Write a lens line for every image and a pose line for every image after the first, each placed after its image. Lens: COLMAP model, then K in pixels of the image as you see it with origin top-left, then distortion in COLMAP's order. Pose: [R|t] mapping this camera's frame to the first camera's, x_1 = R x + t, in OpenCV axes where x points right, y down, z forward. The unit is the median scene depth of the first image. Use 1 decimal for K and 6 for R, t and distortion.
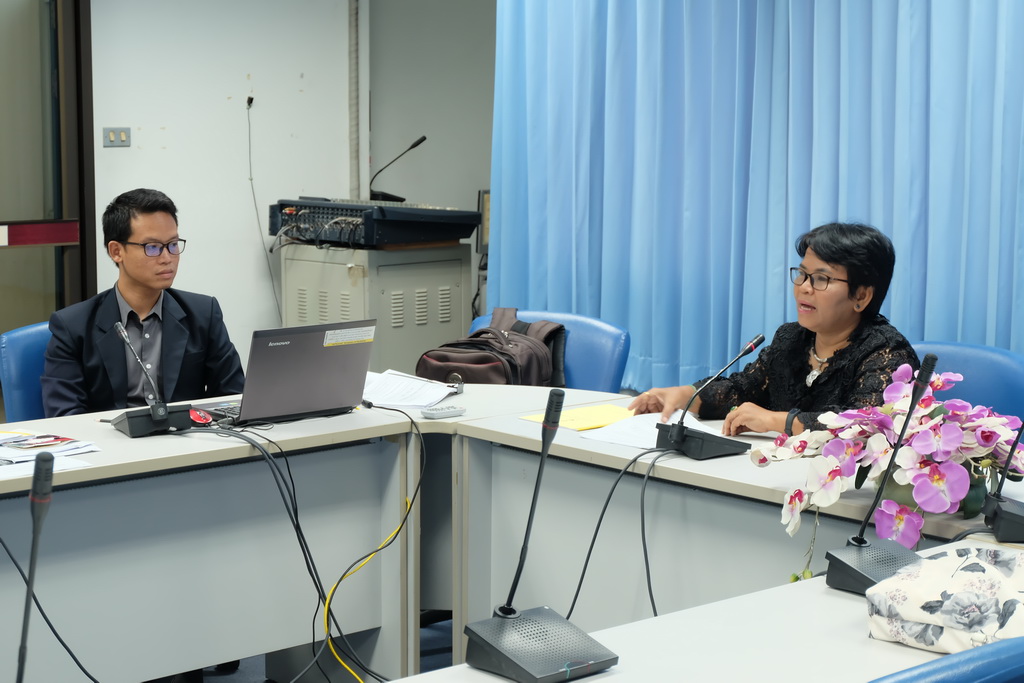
lens RADIAL K [[1920.0, 0, 507.5], [0, 1920.0, 345.7], [0, 0, 1]] dist [-0.070282, 0.000000]
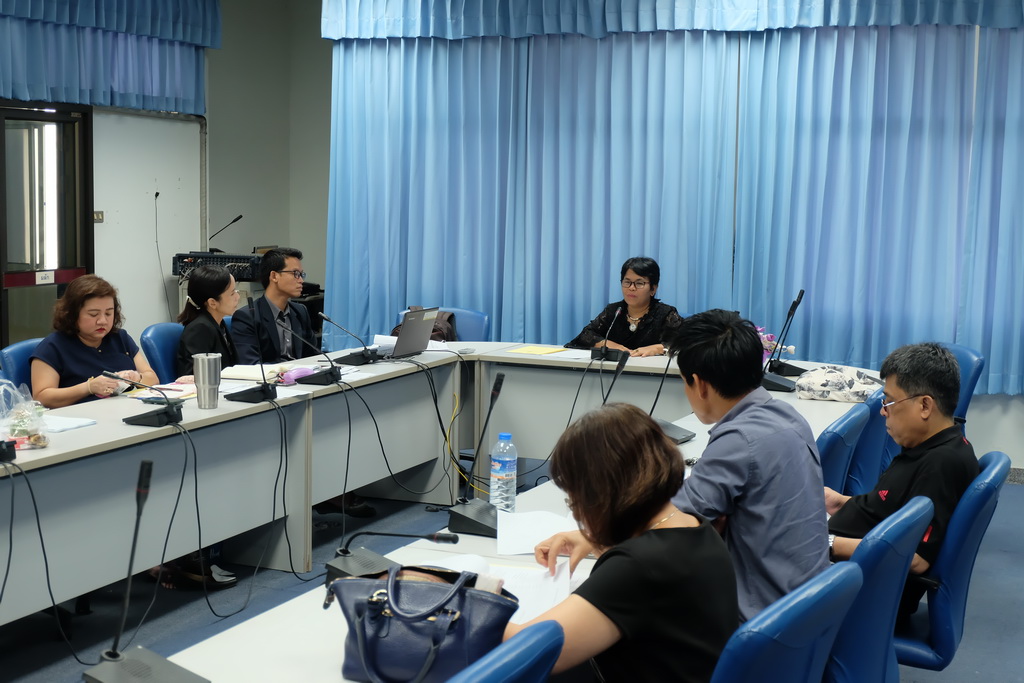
lens RADIAL K [[1464.7, 0, 513.4], [0, 1464.7, 334.2], [0, 0, 1]] dist [-0.013058, 0.000000]
pose [[0.907750, -0.034055, 0.418127, -0.672081], [0.042944, 0.999007, -0.011864, 0.038224], [-0.417308, 0.028725, 0.908311, -0.493132]]
